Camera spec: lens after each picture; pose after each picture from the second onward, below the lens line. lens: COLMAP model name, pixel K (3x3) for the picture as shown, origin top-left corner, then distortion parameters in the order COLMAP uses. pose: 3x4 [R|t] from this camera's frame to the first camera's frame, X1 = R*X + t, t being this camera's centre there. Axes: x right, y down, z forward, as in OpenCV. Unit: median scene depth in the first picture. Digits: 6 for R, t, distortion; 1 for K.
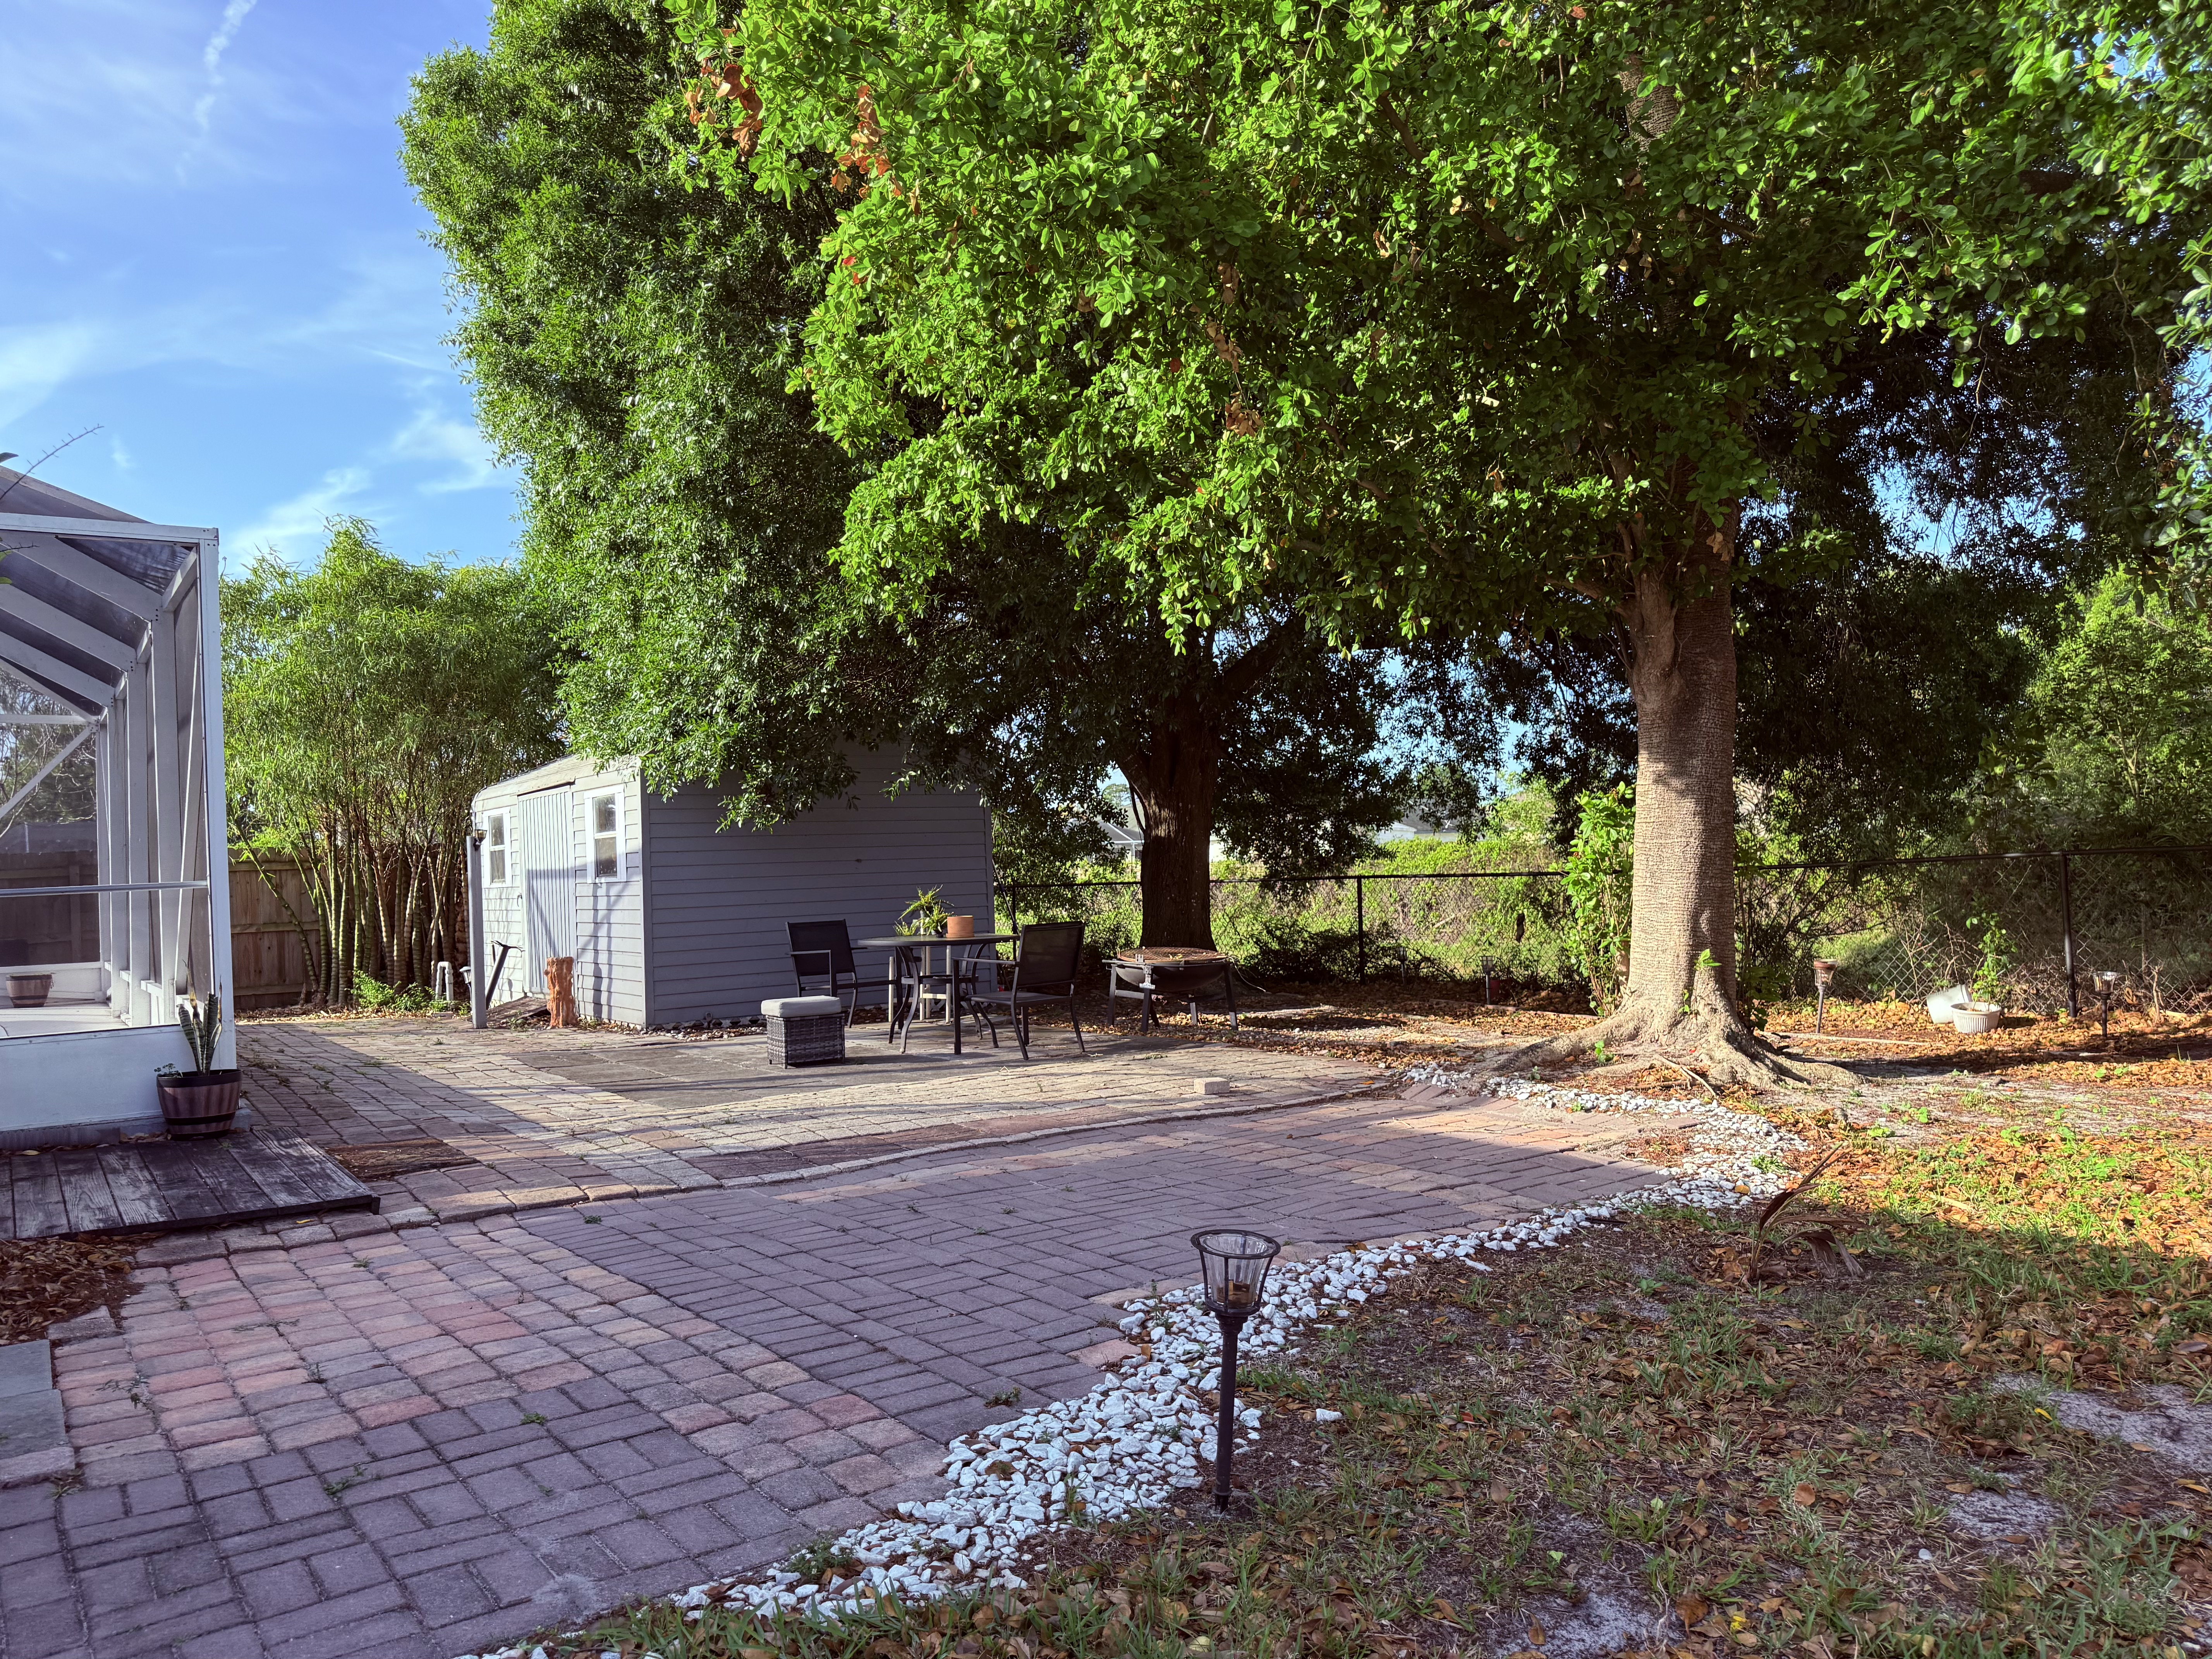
lens RADIAL K [[1566.5, 0, 1098.4], [0, 1566.5, 850.3], [0, 0, 1]] dist [0.003337, 0.000194]
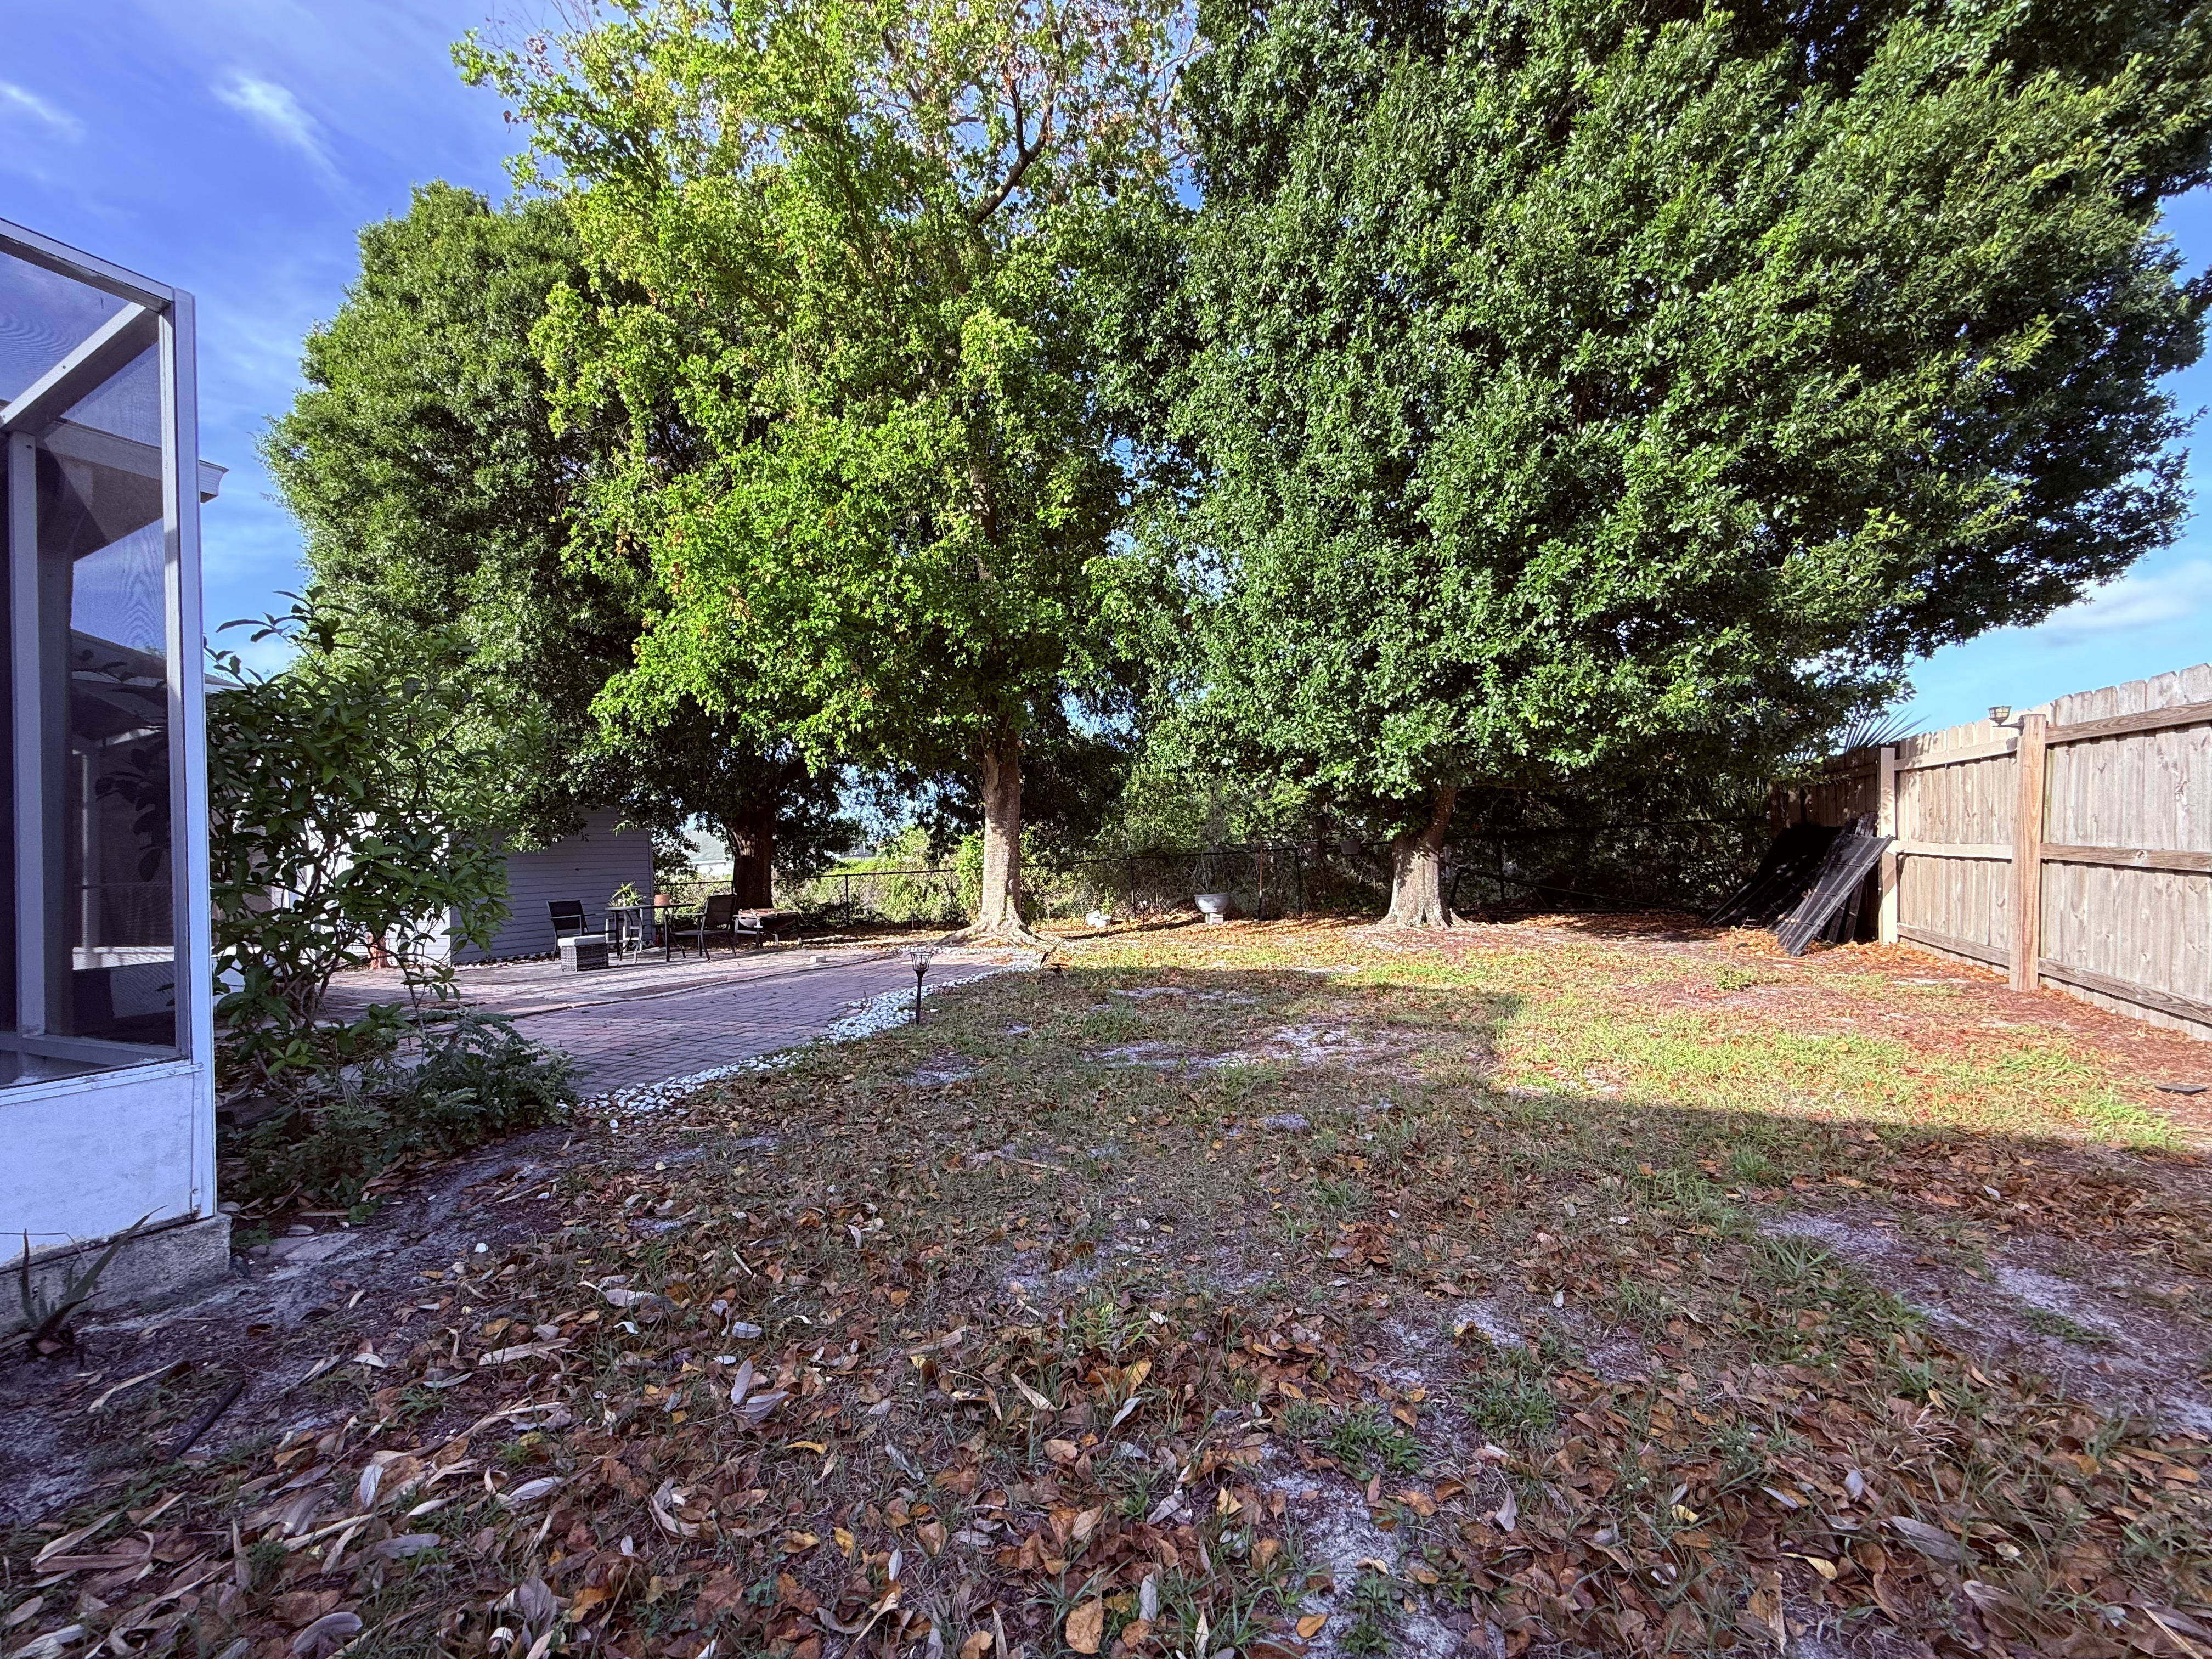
lens RADIAL K [[877.3, 0, 1101.5], [0, 877.3, 831.7], [0, 0, 1]] dist [-0.000735, -0.000041]
pose [[0.876690, 0.006113, 0.481017, -0.100833], [0.012987, 0.999254, -0.036367, 0.007375], [-0.480880, 0.038130, 0.875957, -0.196513]]
